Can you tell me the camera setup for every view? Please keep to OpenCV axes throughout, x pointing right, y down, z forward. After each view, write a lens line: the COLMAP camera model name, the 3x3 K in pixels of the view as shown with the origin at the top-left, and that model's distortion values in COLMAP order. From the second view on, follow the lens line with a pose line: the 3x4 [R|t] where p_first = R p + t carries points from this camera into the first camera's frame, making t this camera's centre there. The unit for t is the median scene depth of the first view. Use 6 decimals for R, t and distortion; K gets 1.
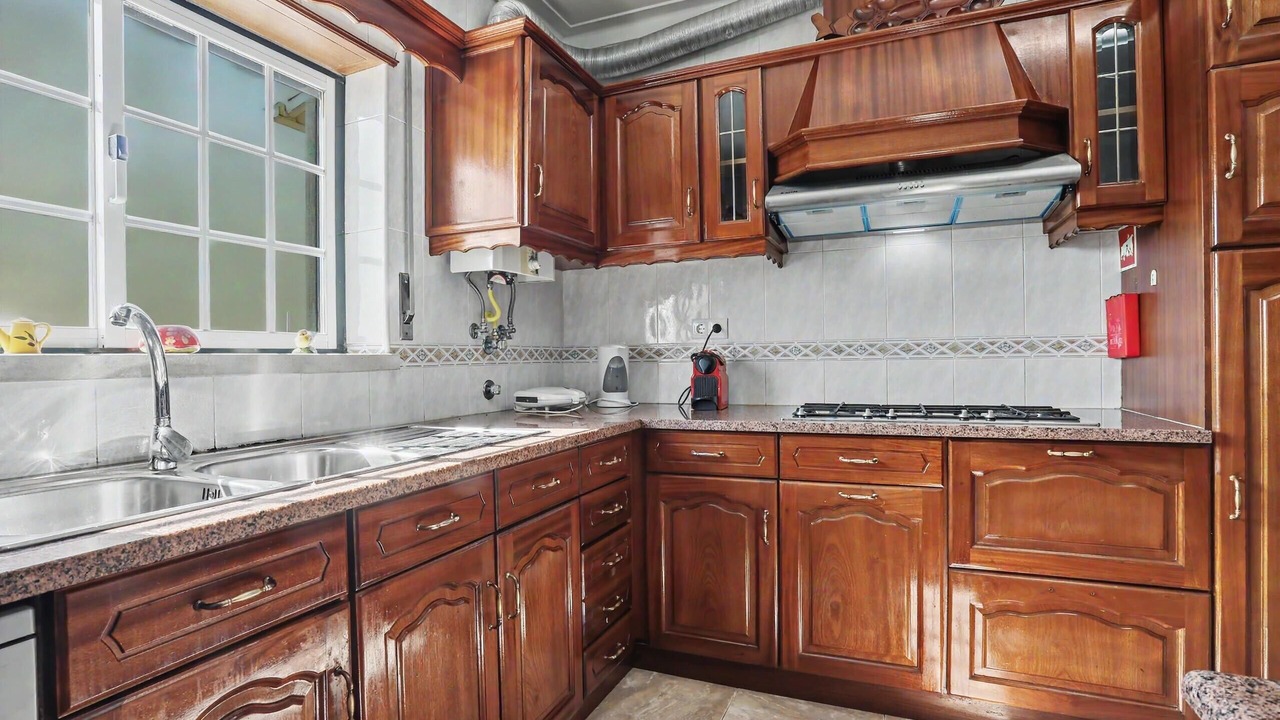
lens RADIAL K [[626.5, 0, 643.1], [0, 626.5, 357.1], [0, 0, 1]] dist [-0.019276, 0.000762]
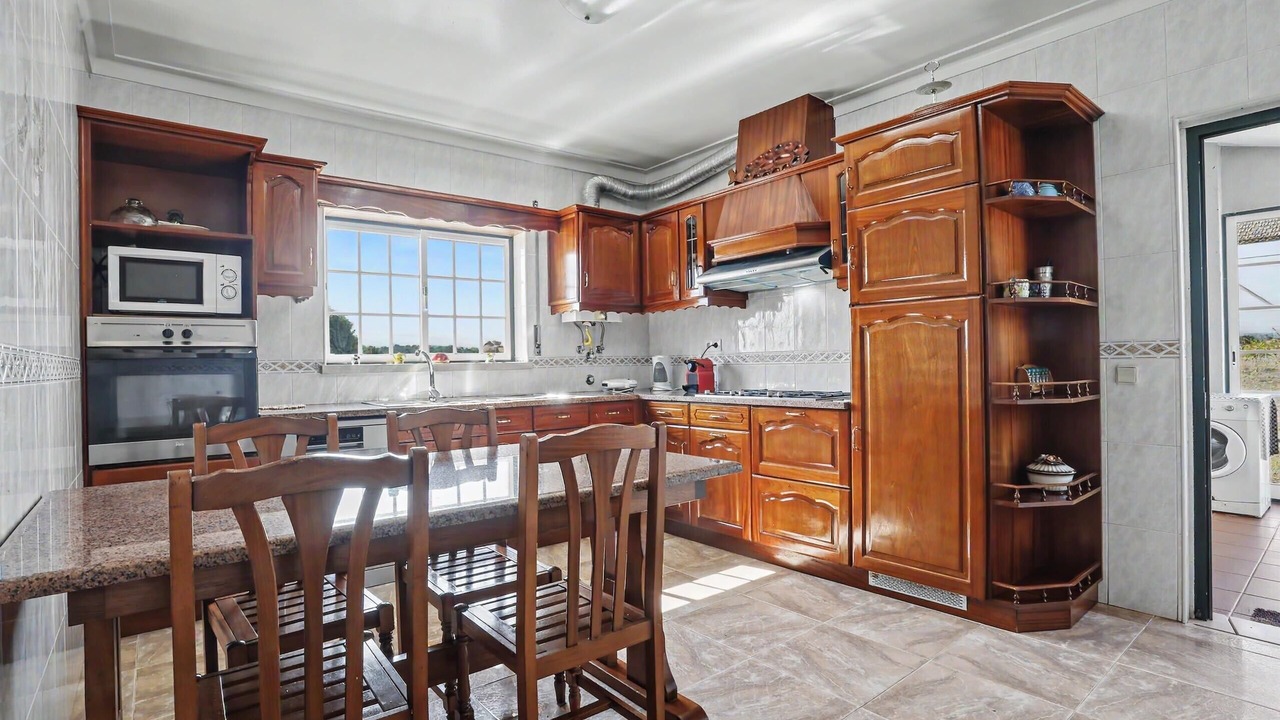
lens RADIAL K [[626.5, 0, 637.9], [0, 626.5, 361.7], [0, 0, 1]] dist [-0.019276, 0.000762]
pose [[0.878065, -0.003394, -0.478530, 0.926500], [0.006290, 0.999970, 0.004448, -0.012596], [0.478501, -0.006916, 0.878060, -0.716442]]
